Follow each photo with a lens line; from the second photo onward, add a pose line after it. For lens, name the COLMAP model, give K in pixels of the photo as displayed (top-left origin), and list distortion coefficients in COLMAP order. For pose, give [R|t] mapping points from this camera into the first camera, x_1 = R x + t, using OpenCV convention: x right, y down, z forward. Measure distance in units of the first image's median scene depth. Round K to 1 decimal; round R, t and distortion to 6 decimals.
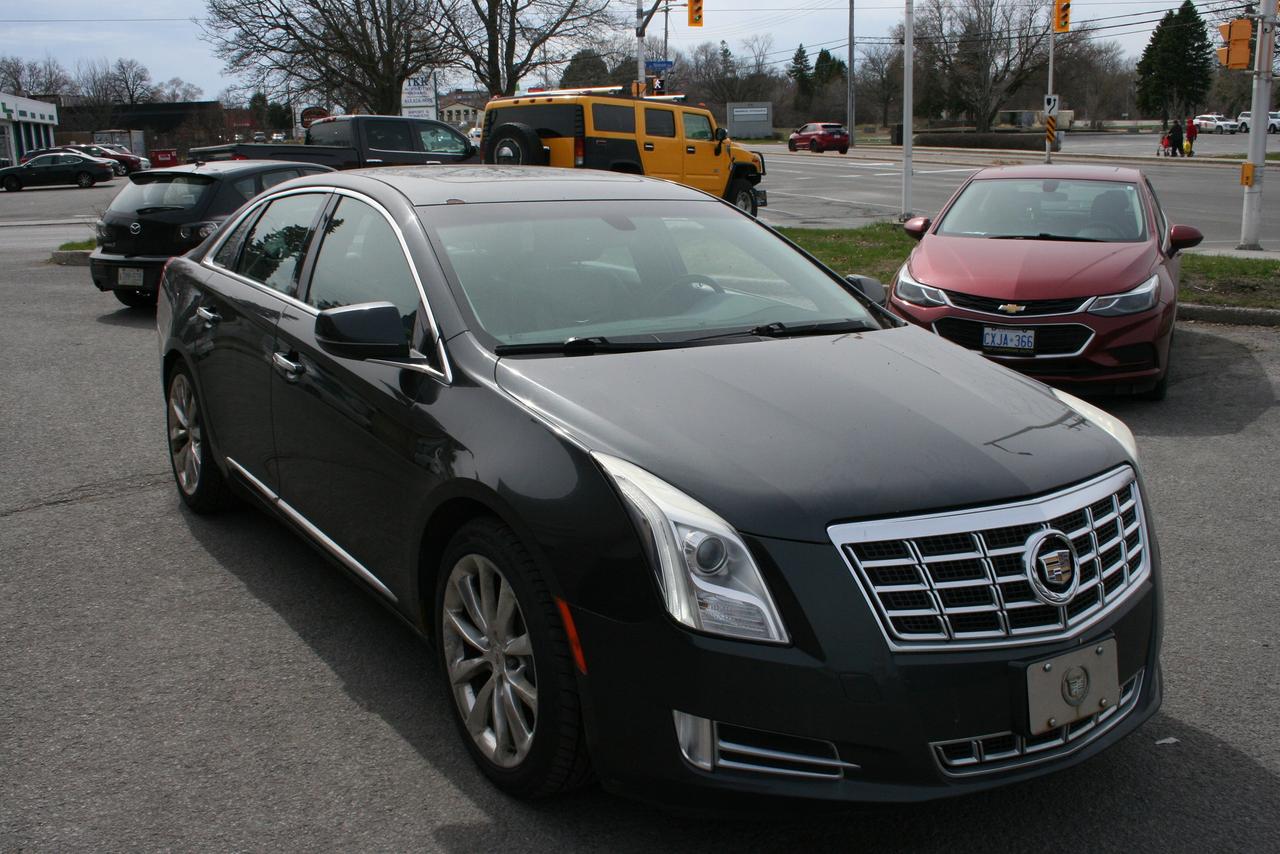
lens RADIAL K [[1356.6, 0, 633.4], [0, 1356.6, 428.2], [0, 0, 1]] dist [-0.076918, 0.000000]
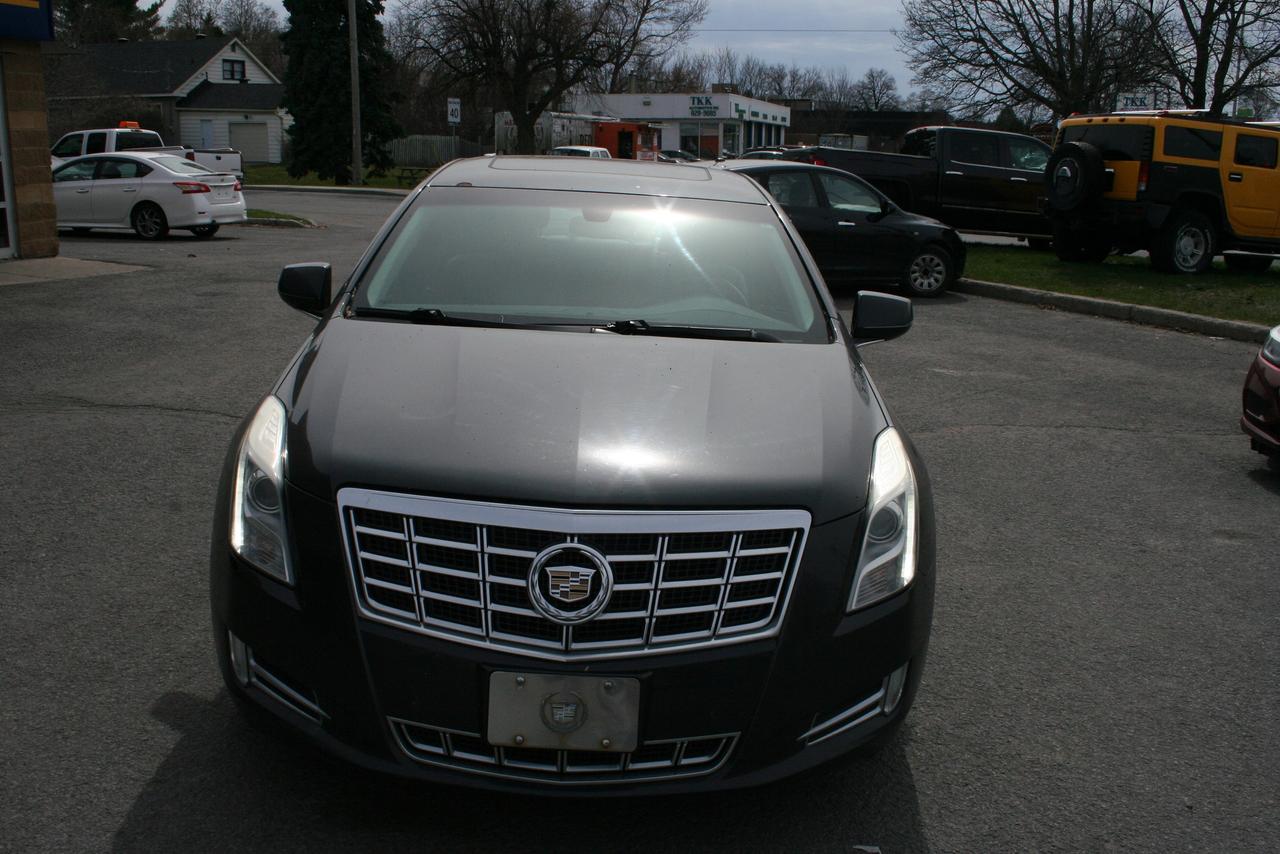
lens RADIAL K [[1356.6, 0, 634.0], [0, 1356.6, 429.6], [0, 0, 1]] dist [-0.076918, 0.000000]
pose [[0.821442, 0.158180, -0.547917, 0.127588], [-0.164478, 0.985650, 0.037964, -0.006906], [0.546059, 0.058935, 0.835671, 0.033909]]
